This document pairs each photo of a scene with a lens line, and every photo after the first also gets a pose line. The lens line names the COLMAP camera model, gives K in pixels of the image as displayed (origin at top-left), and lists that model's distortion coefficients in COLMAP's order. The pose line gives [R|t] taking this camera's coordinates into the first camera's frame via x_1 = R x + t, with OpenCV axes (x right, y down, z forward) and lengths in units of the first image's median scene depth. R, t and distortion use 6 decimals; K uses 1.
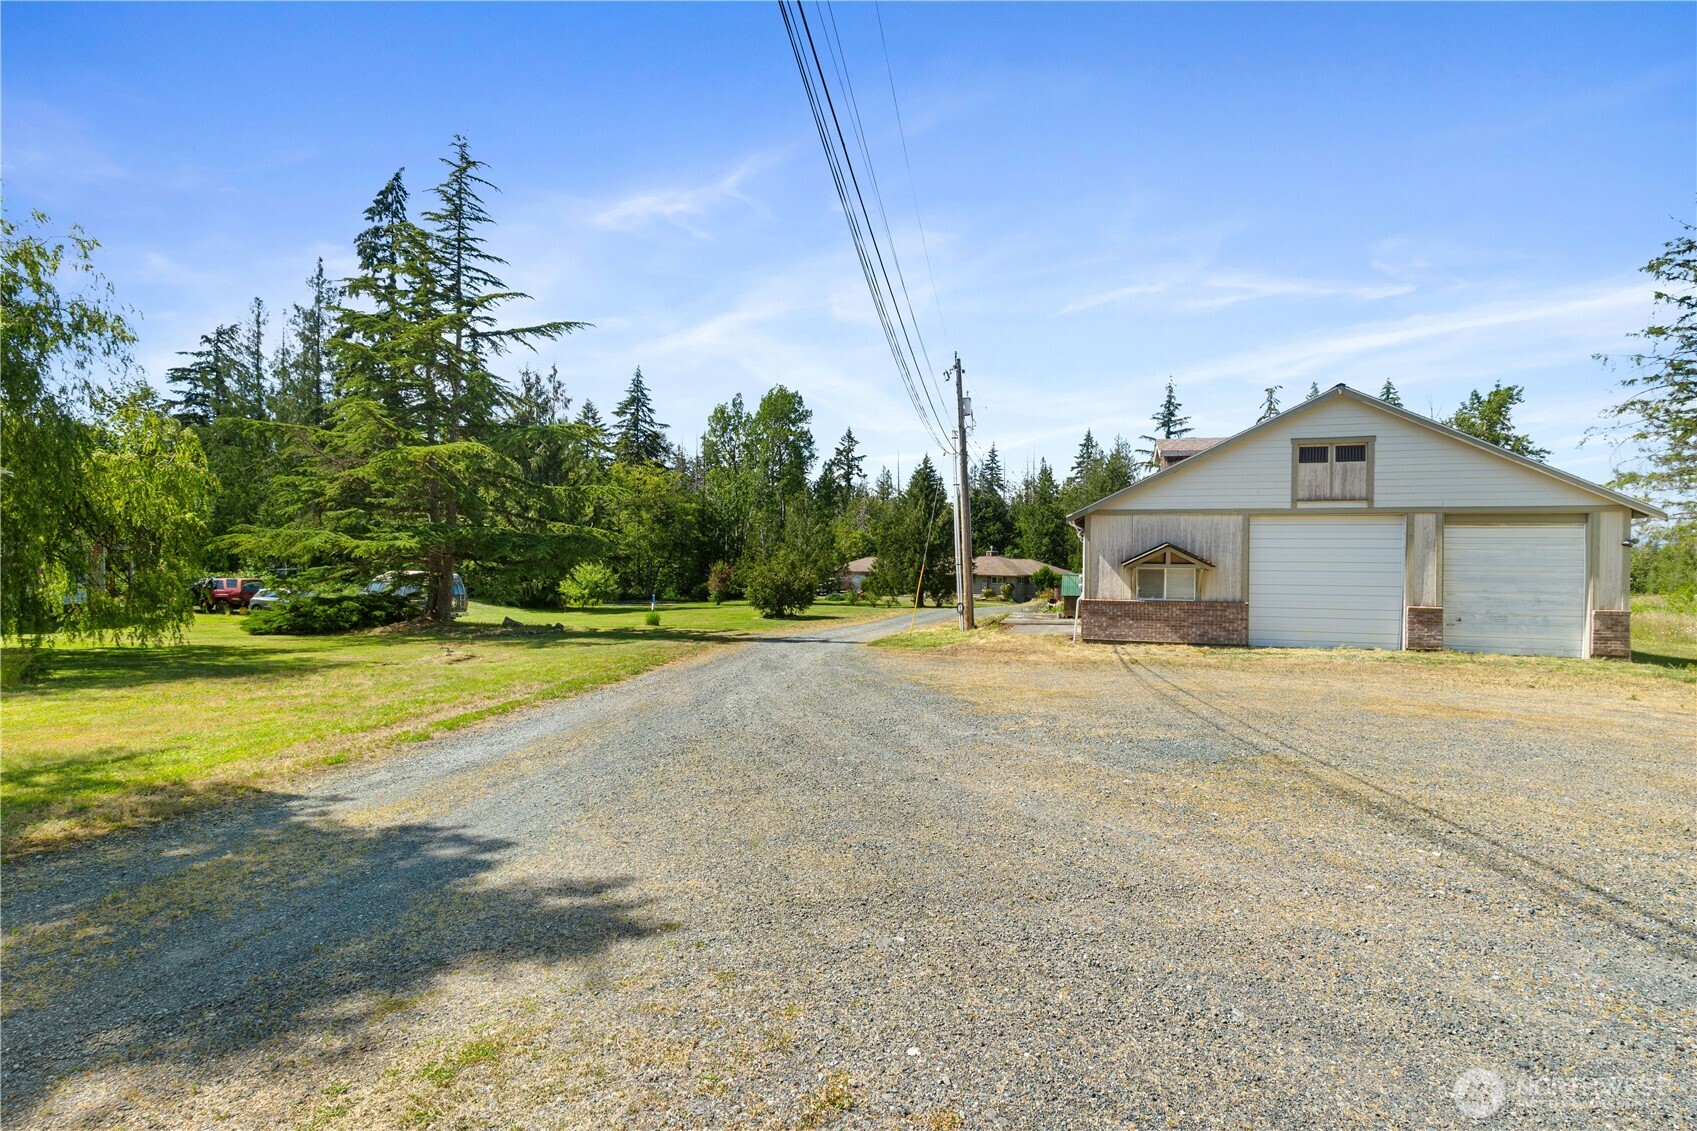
lens RADIAL K [[777.4, 0, 854.4], [0, 777.4, 564.2], [0, 0, 1]] dist [-0.003853, 0.000170]
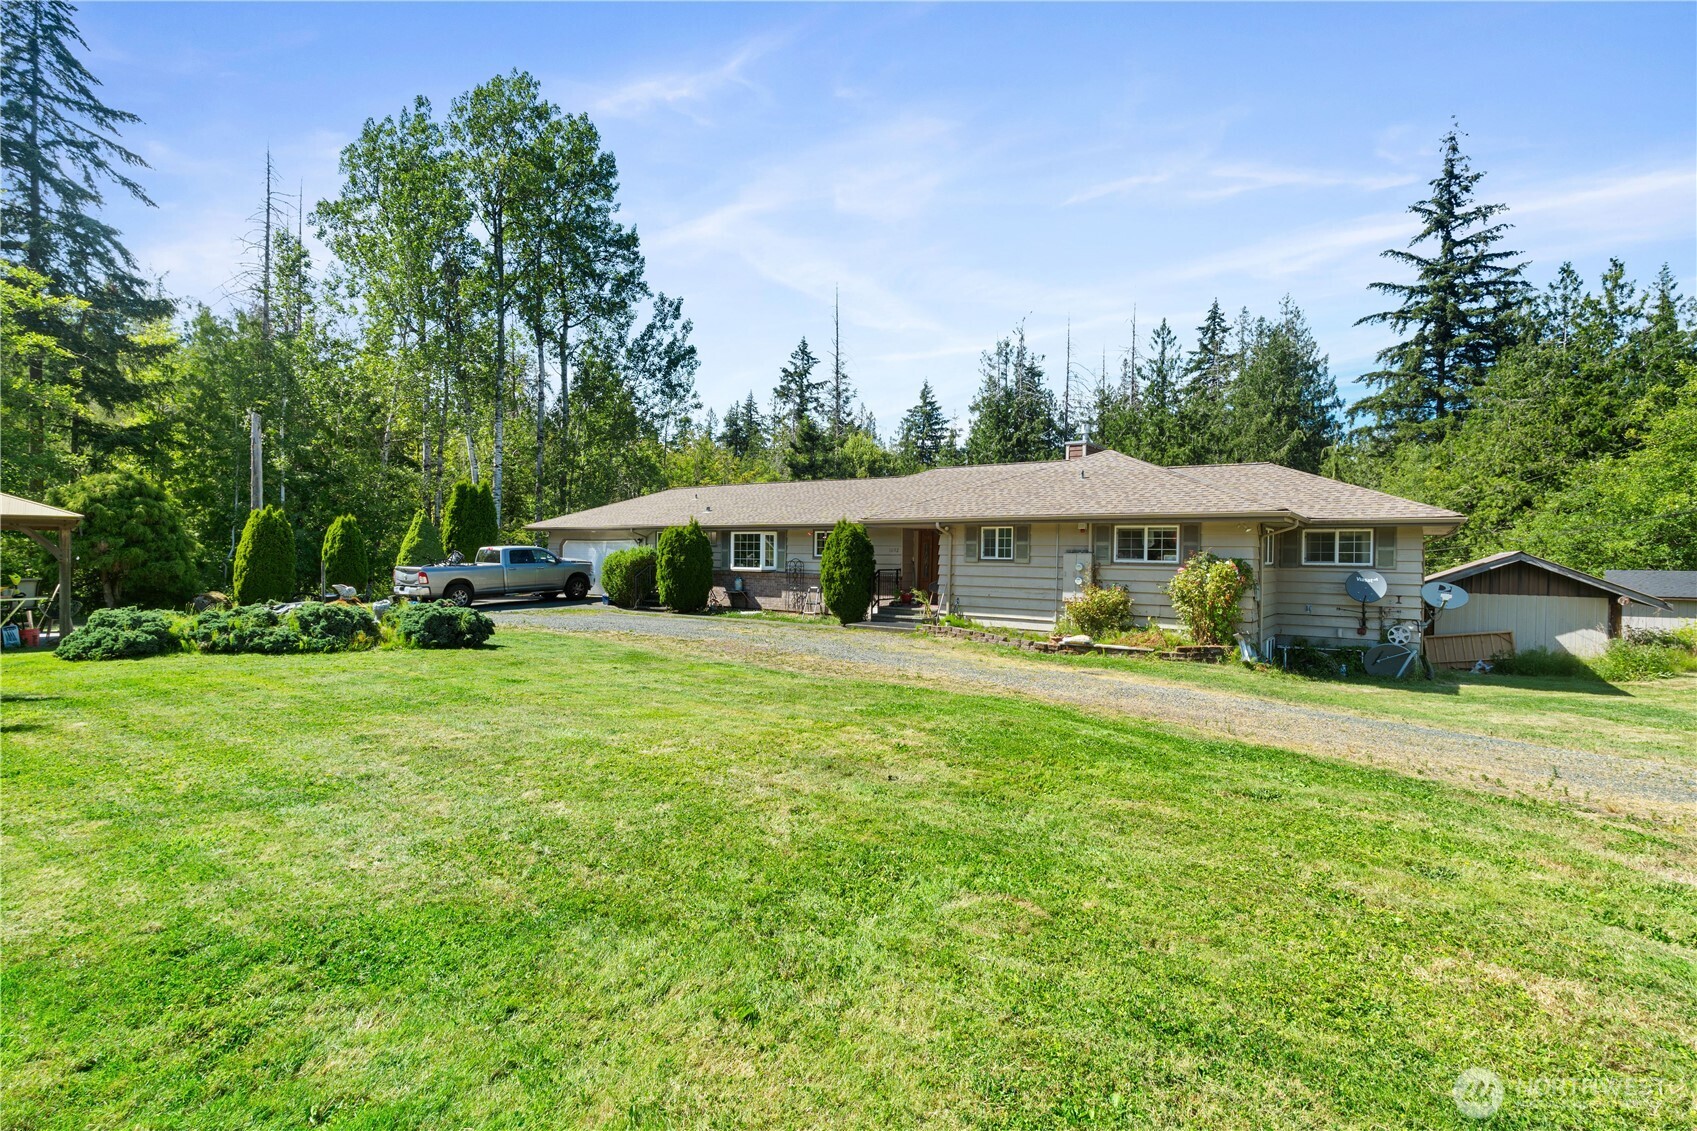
lens RADIAL K [[777.4, 0, 854.4], [0, 777.4, 564.2], [0, 0, 1]] dist [-0.003853, 0.000170]
pose [[0.999626, 0.009614, -0.025595, 0.479272], [-0.009712, 0.999946, -0.003707, 0.109994], [0.025558, 0.003954, 0.999666, 3.308480]]
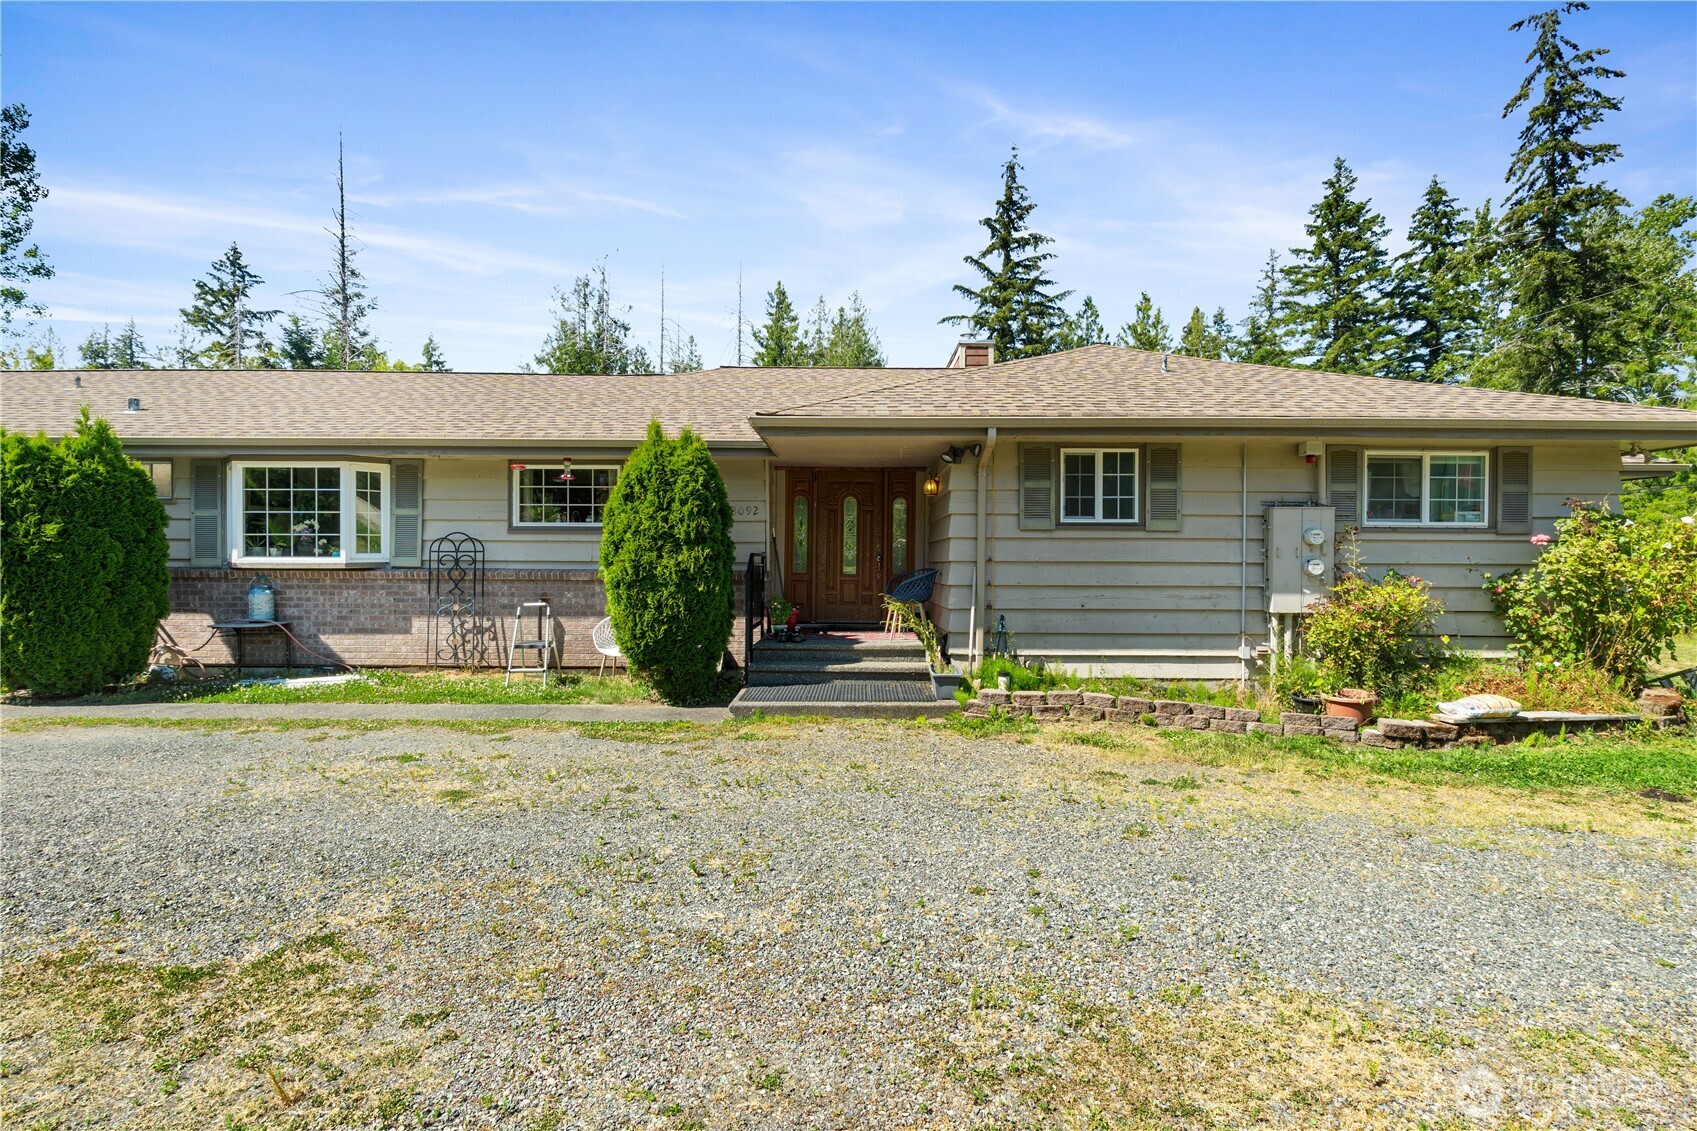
lens RADIAL K [[777.4, 0, 854.4], [0, 777.4, 564.2], [0, 0, 1]] dist [-0.003853, 0.000170]
pose [[0.823980, -0.005171, 0.566595, 0.298580], [0.009202, 0.999949, -0.004257, 0.120611], [-0.566544, 0.008721, 0.823985, 3.944137]]
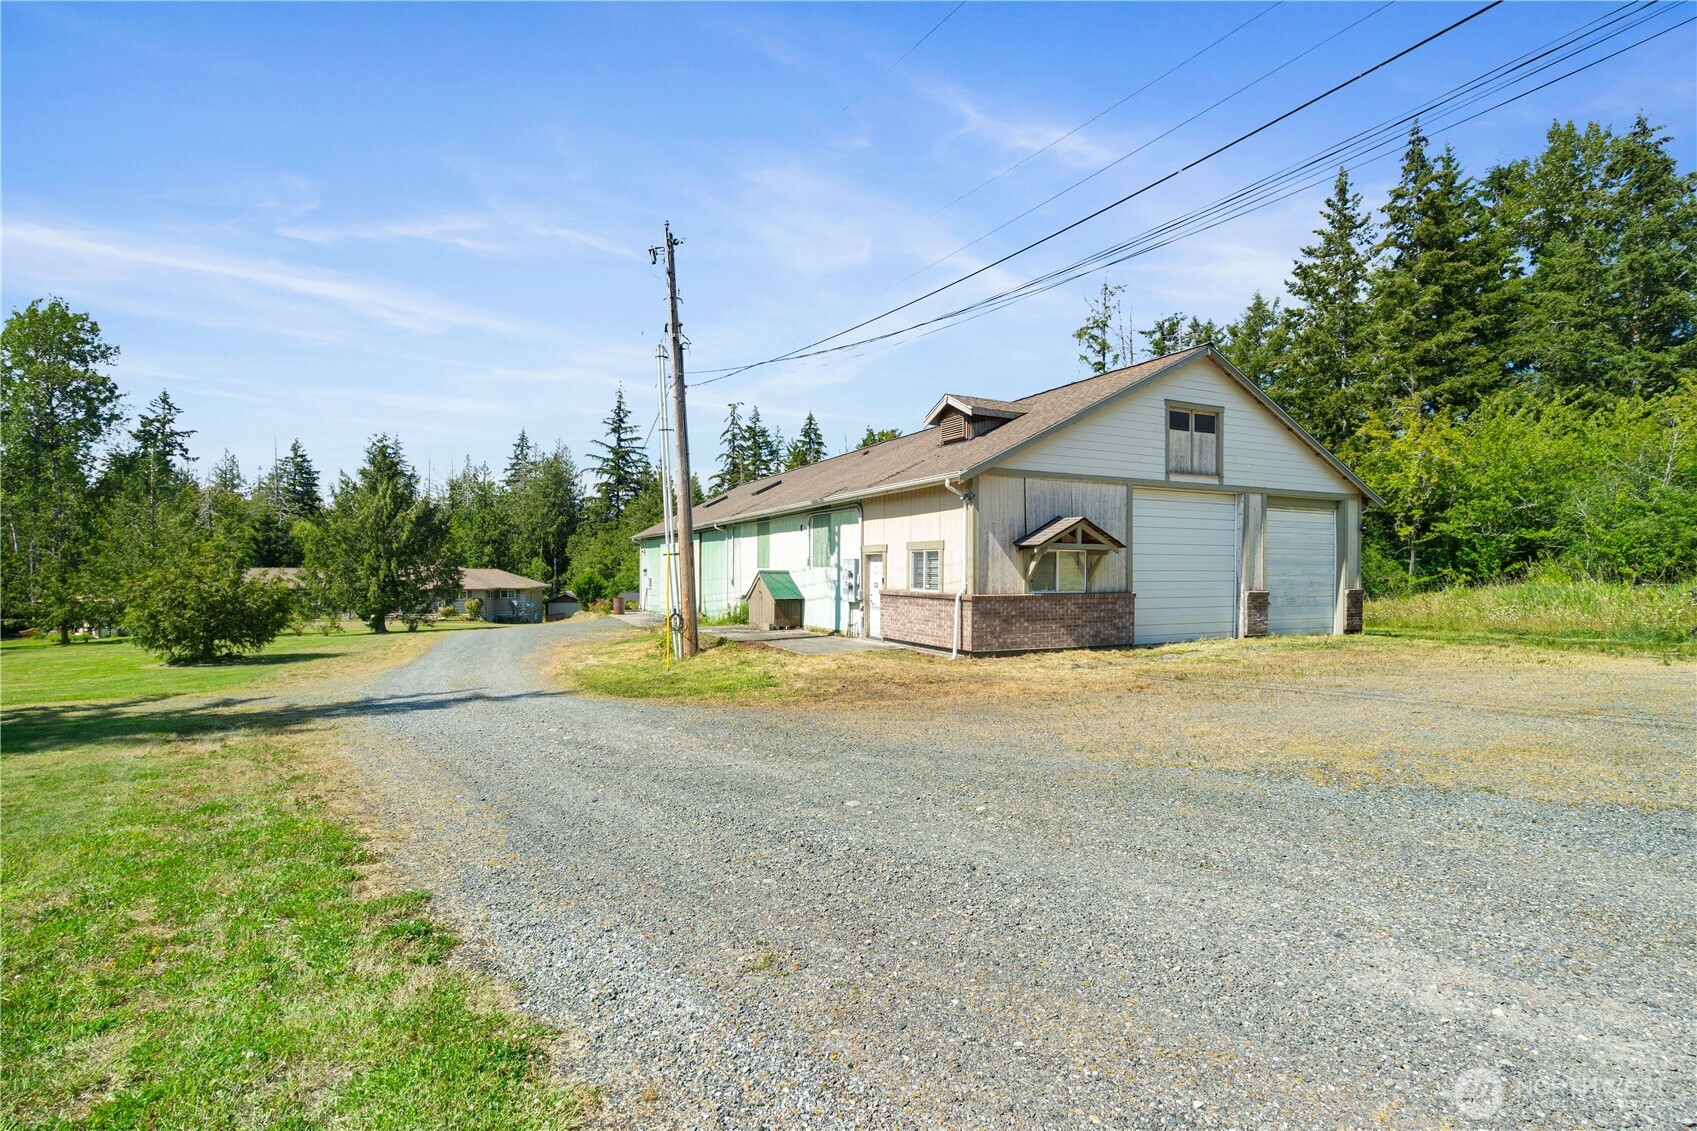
lens RADIAL K [[782.2, 0, 847.1], [0, 782.2, 579.0], [0, 0, 1]] dist [-0.007414, -0.000064]
pose [[0.737059, -0.011233, 0.675735, -0.264215], [0.012762, 0.999915, 0.002703, 0.028000], [-0.675708, 0.006631, 0.737140, 0.572454]]
